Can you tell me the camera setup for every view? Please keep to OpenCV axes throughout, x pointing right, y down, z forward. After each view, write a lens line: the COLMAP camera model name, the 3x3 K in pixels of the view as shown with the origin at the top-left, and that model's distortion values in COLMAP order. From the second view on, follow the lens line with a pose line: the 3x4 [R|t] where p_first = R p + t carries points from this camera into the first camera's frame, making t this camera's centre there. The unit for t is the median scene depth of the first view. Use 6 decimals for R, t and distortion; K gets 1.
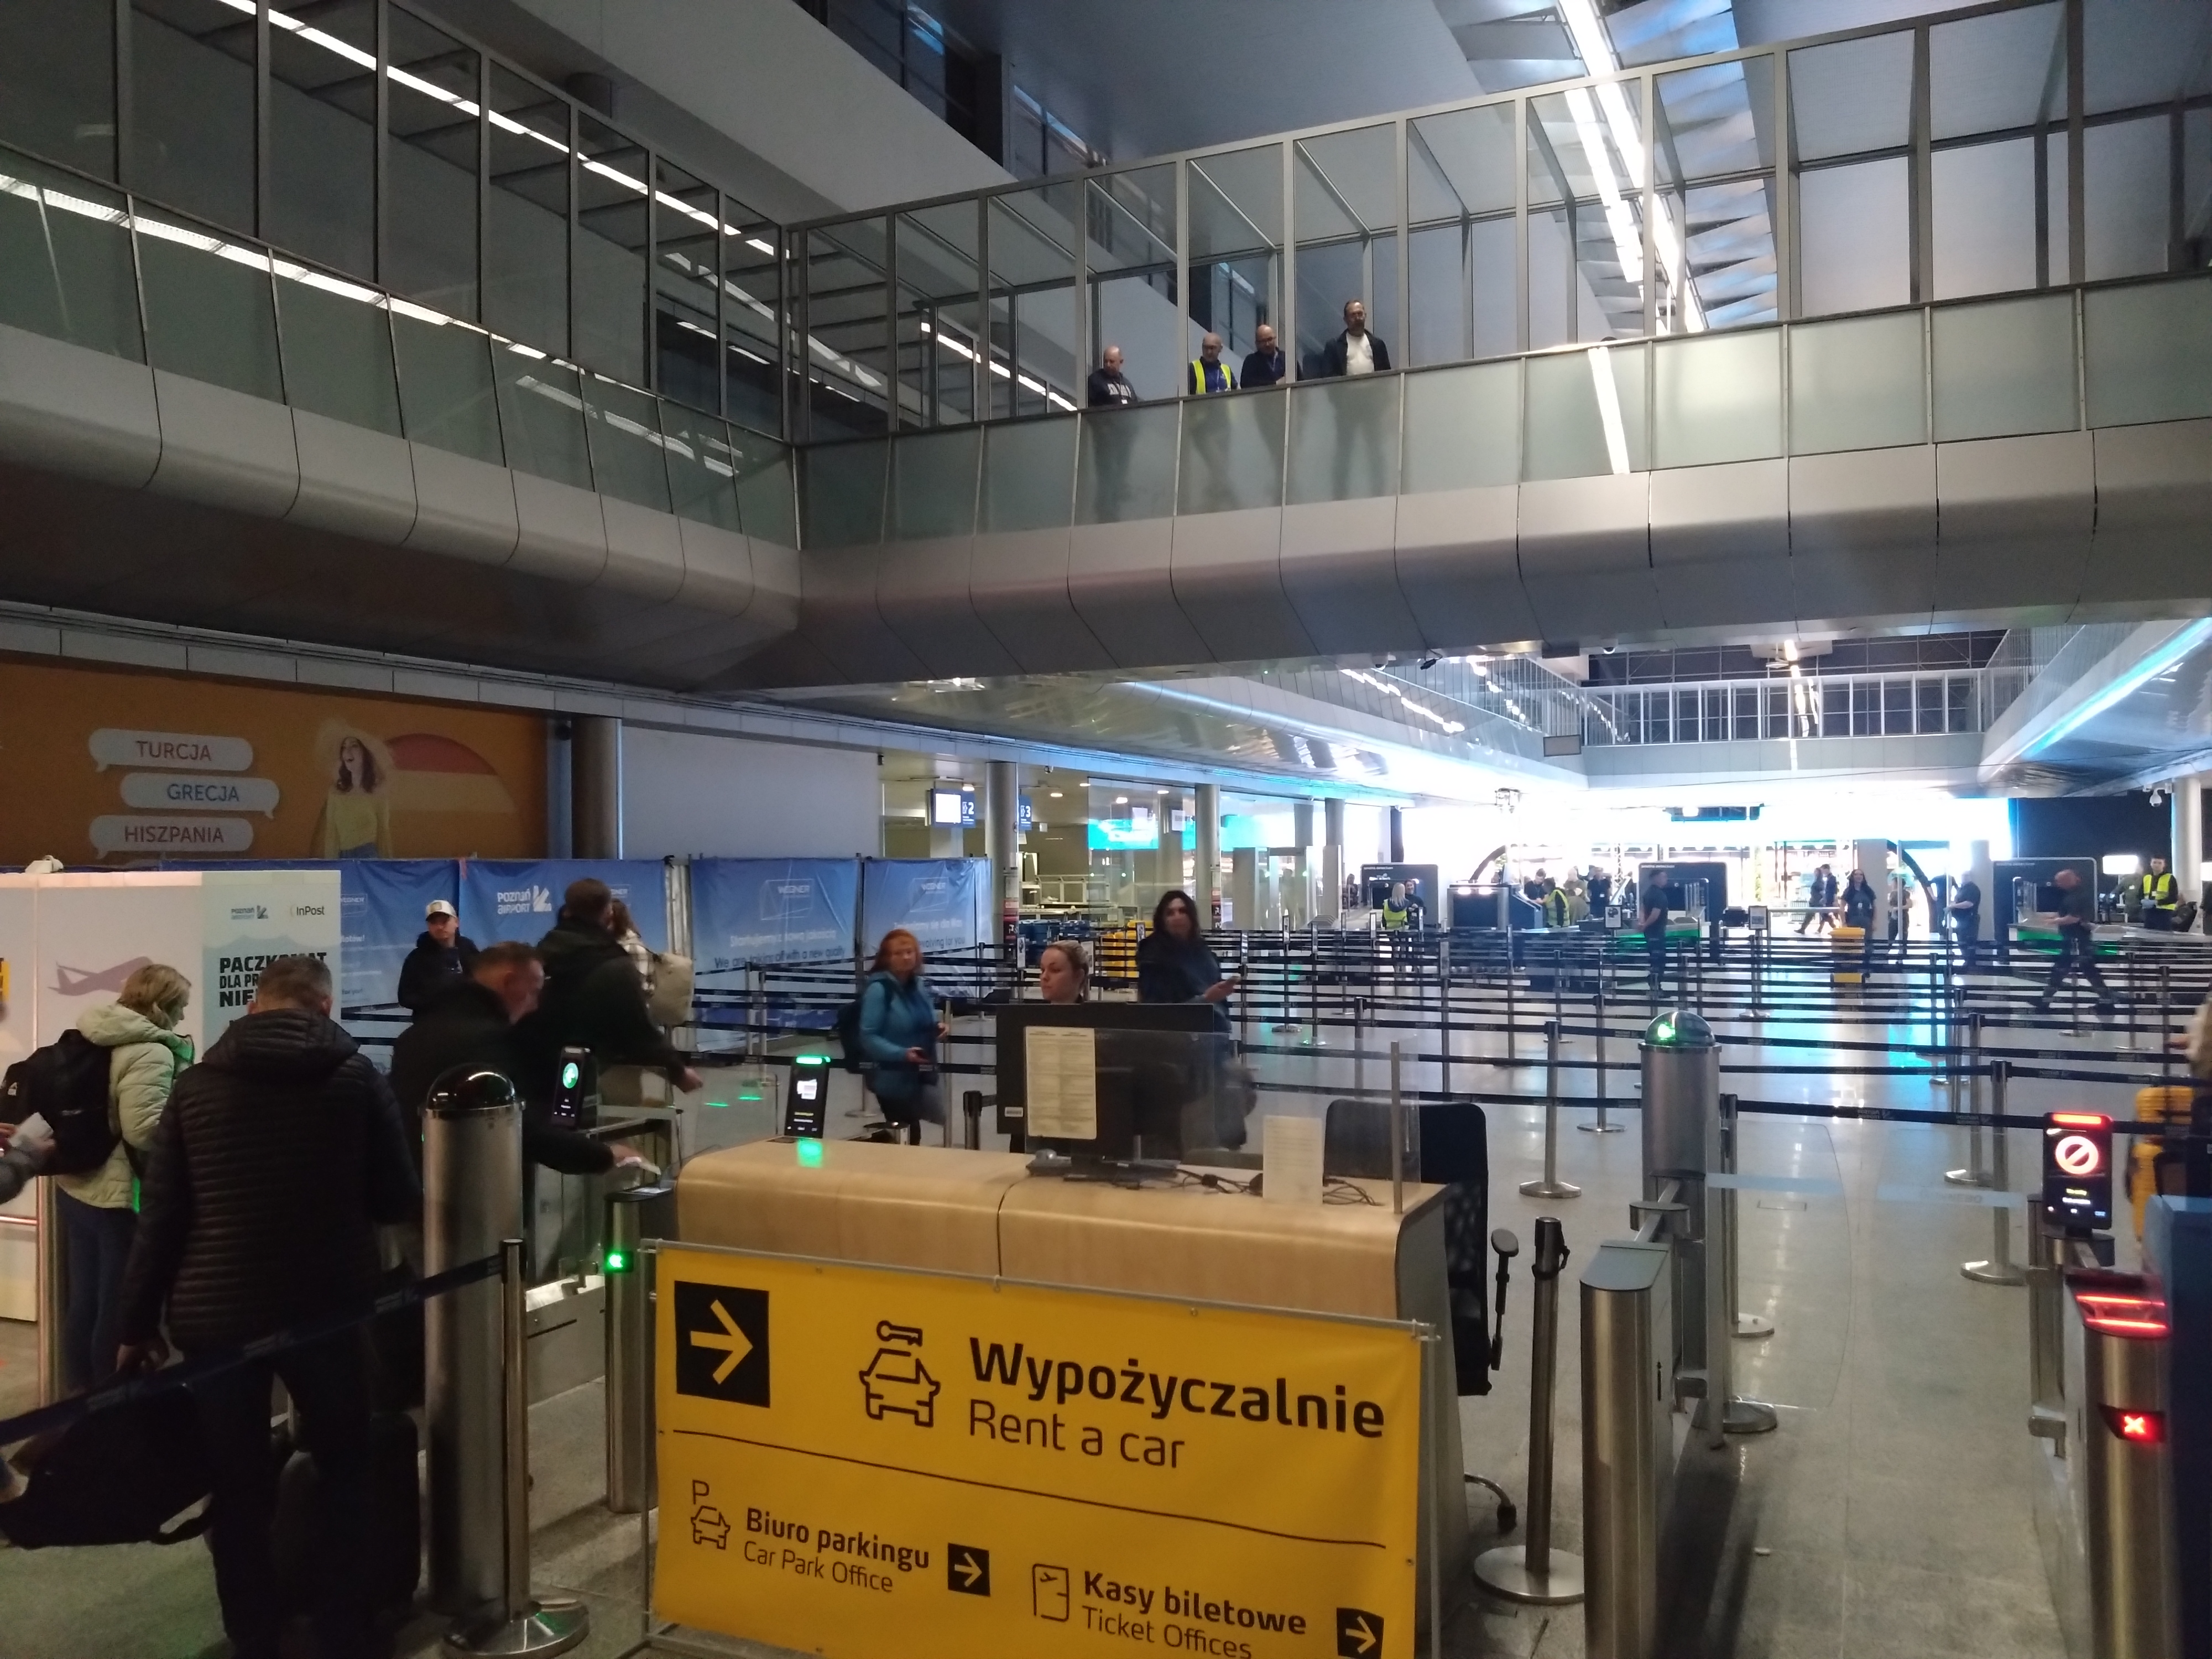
lens RADIAL K [[1725.7, 0, 1106.0], [0, 1725.7, 829.5], [0, 0, 1]] dist [0.071487, -0.128524]
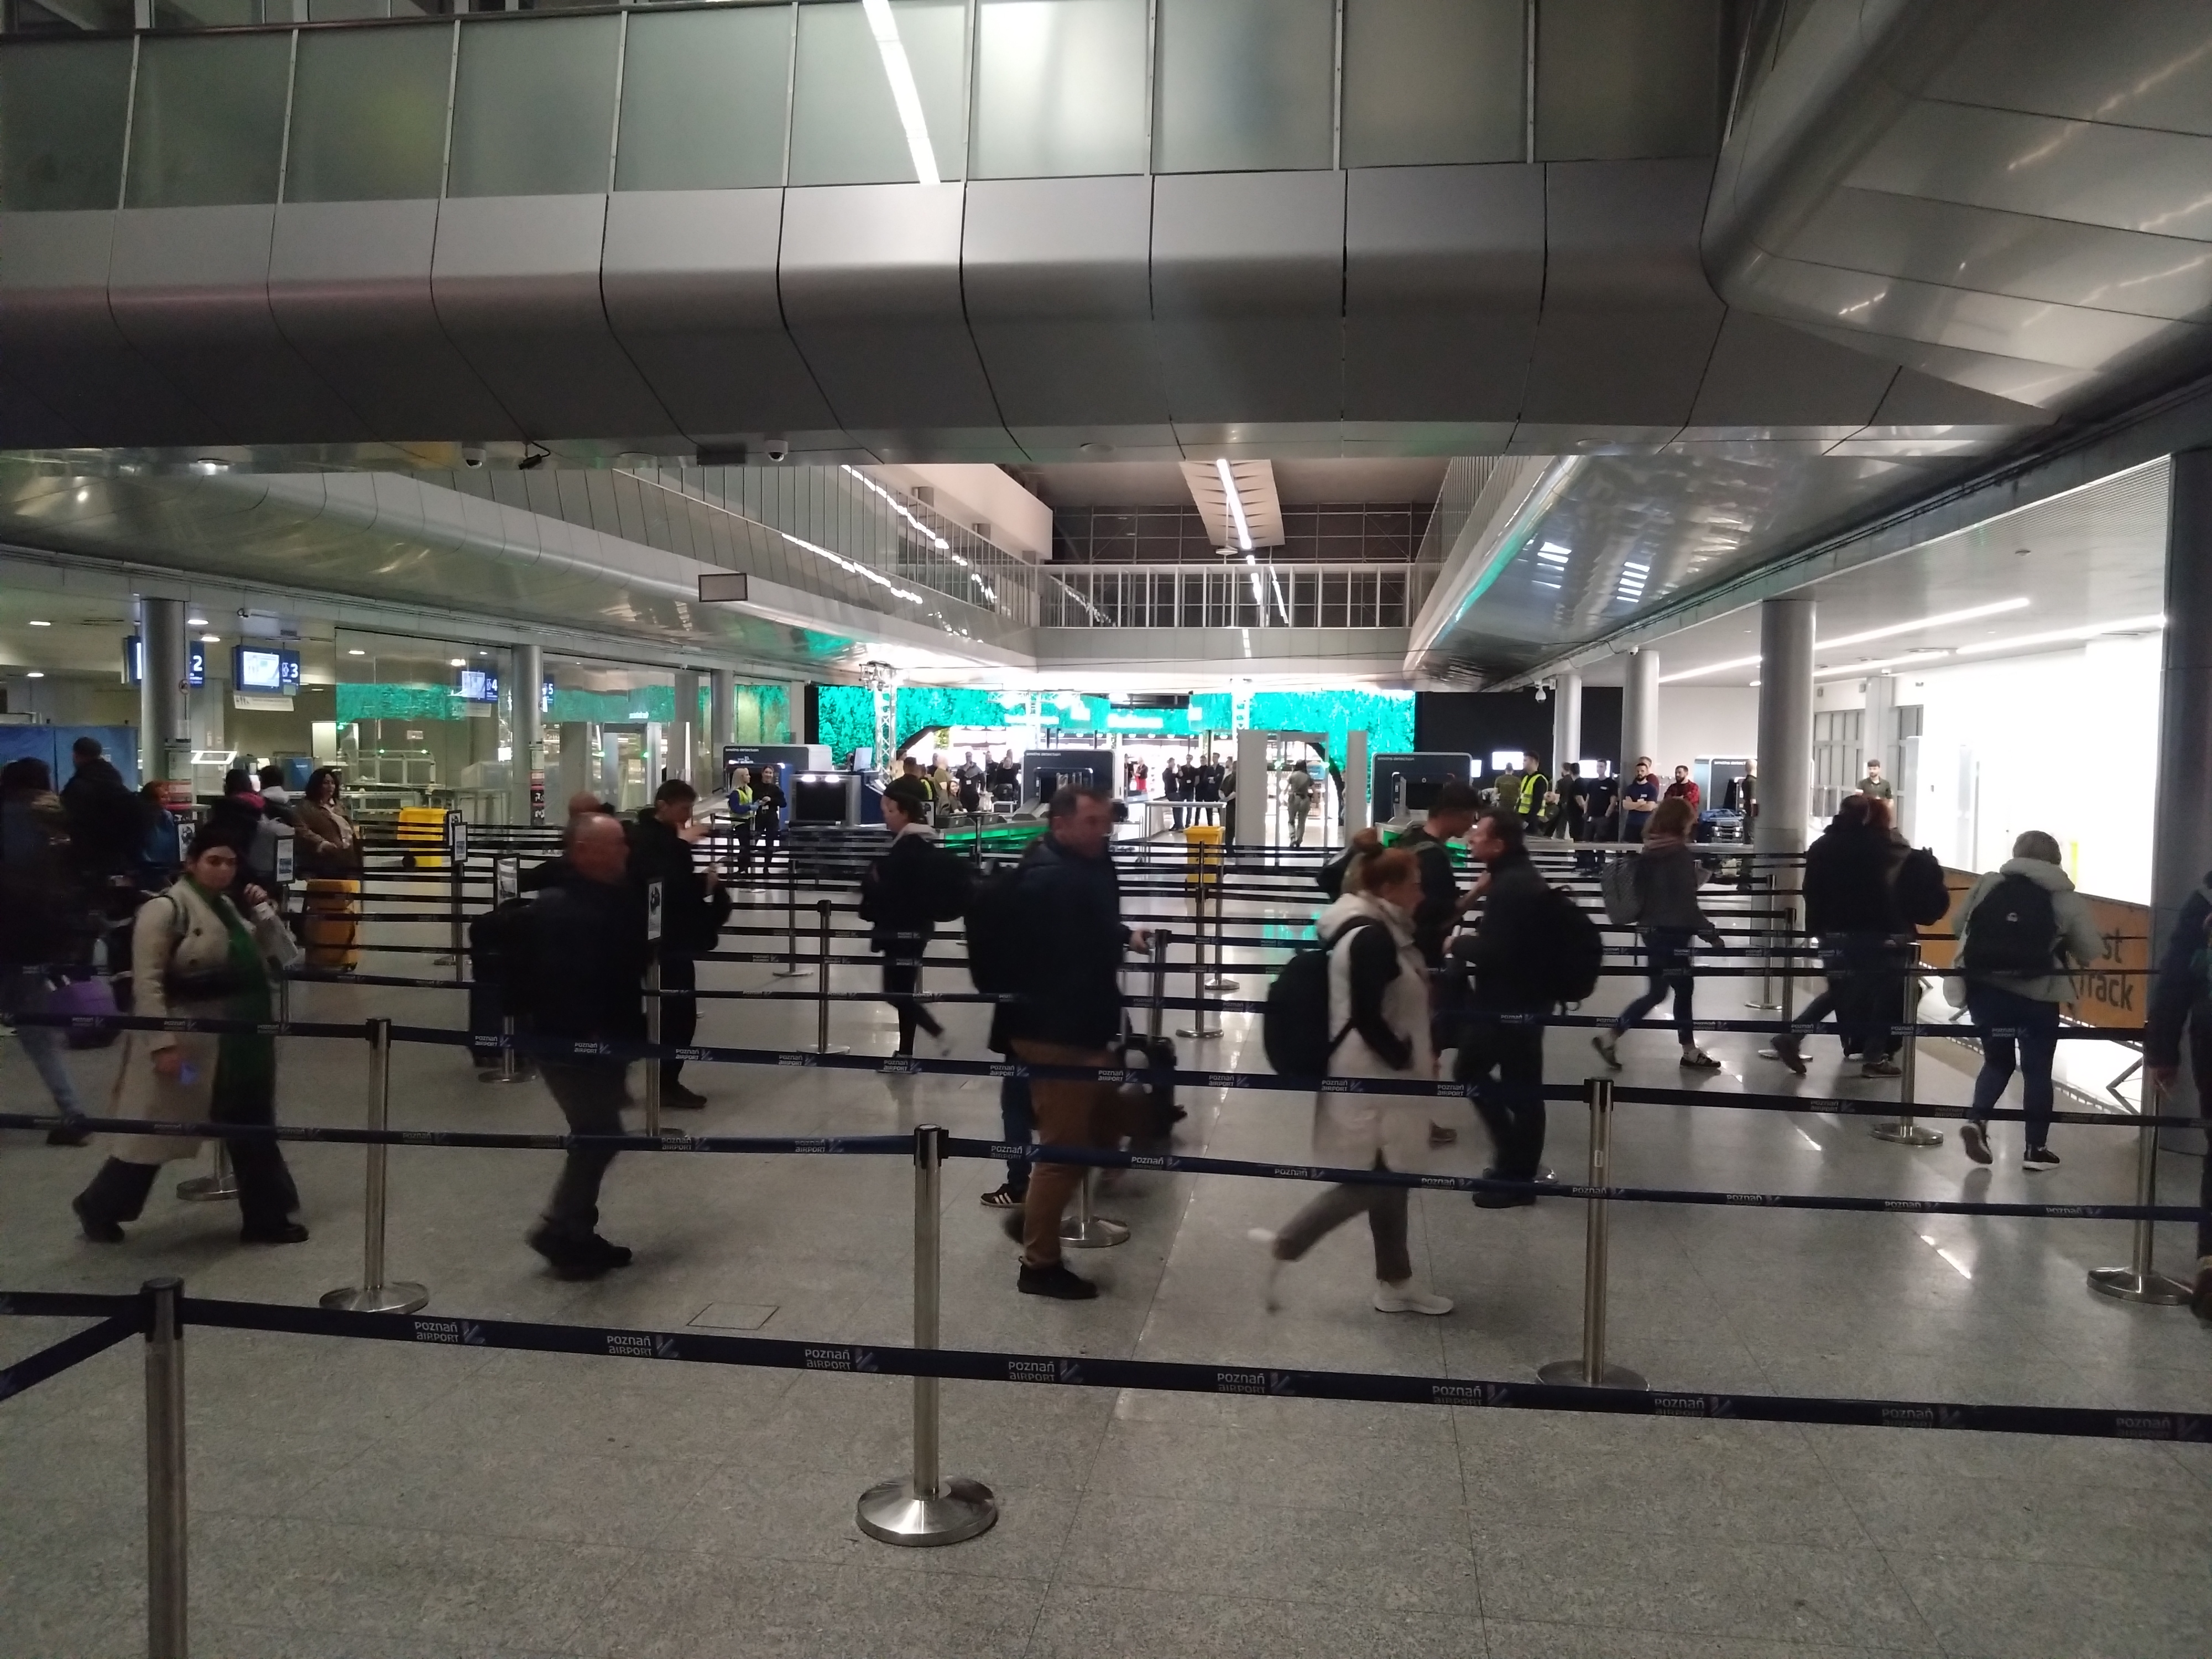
lens RADIAL K [[1725.7, 0, 1106.0], [0, 1725.7, 829.5], [0, 0, 1]] dist [0.071487, -0.128524]
pose [[0.963618, 0.006902, 0.267194, 0.098963], [-0.025160, 0.997570, 0.064970, 0.000880], [-0.266096, -0.069329, 0.961450, 0.109831]]
